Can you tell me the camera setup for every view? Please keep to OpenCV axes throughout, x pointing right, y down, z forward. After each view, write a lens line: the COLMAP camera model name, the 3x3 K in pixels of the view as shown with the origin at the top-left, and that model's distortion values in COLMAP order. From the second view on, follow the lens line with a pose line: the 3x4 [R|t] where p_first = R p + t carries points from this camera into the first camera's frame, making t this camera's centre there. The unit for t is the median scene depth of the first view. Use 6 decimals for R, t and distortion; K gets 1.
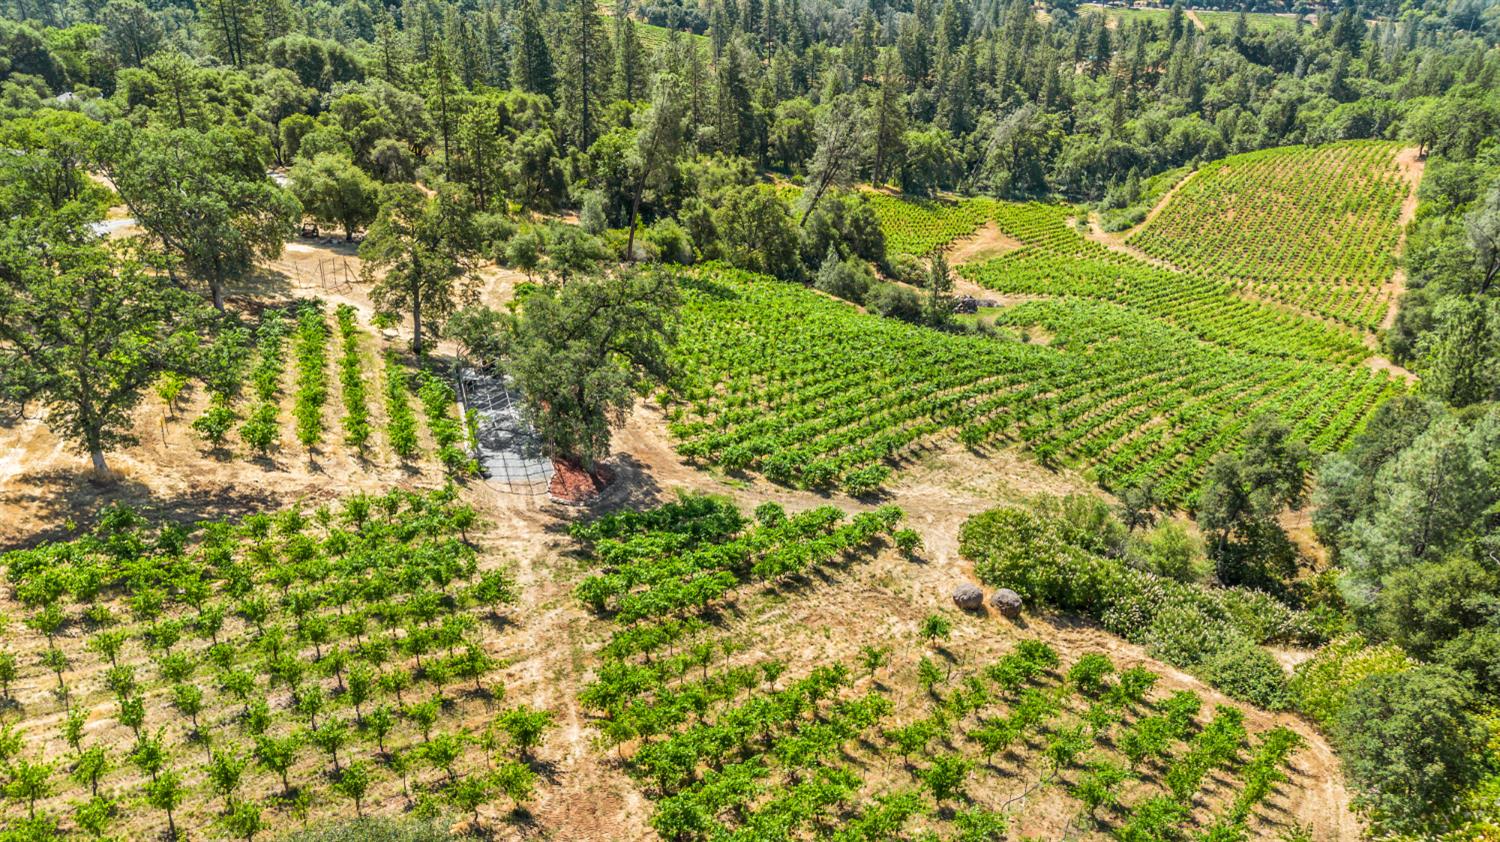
lens RADIAL K [[1066.9, 0, 743.8], [0, 1066.9, 420.5], [0, 0, 1]] dist [0.033283, -0.002676]
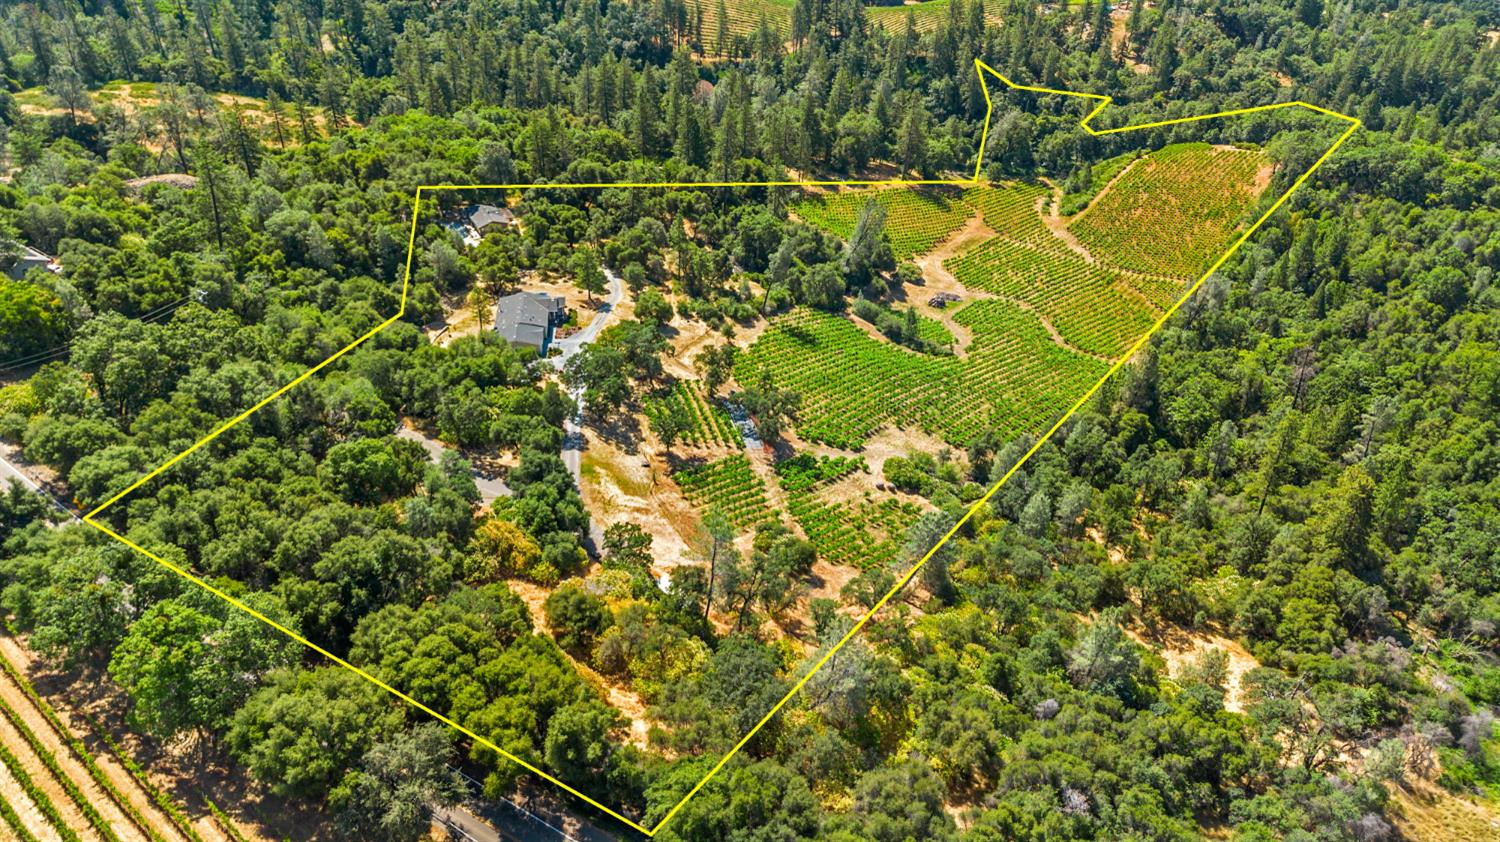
lens RADIAL K [[1066.9, 0, 743.8], [0, 1066.9, 420.5], [0, 0, 1]] dist [0.033283, -0.002676]
pose [[0.998488, 0.032173, -0.044579, -0.088867], [-0.024559, 0.986503, 0.161893, -0.585525], [0.049186, -0.160553, 0.985801, -2.388843]]
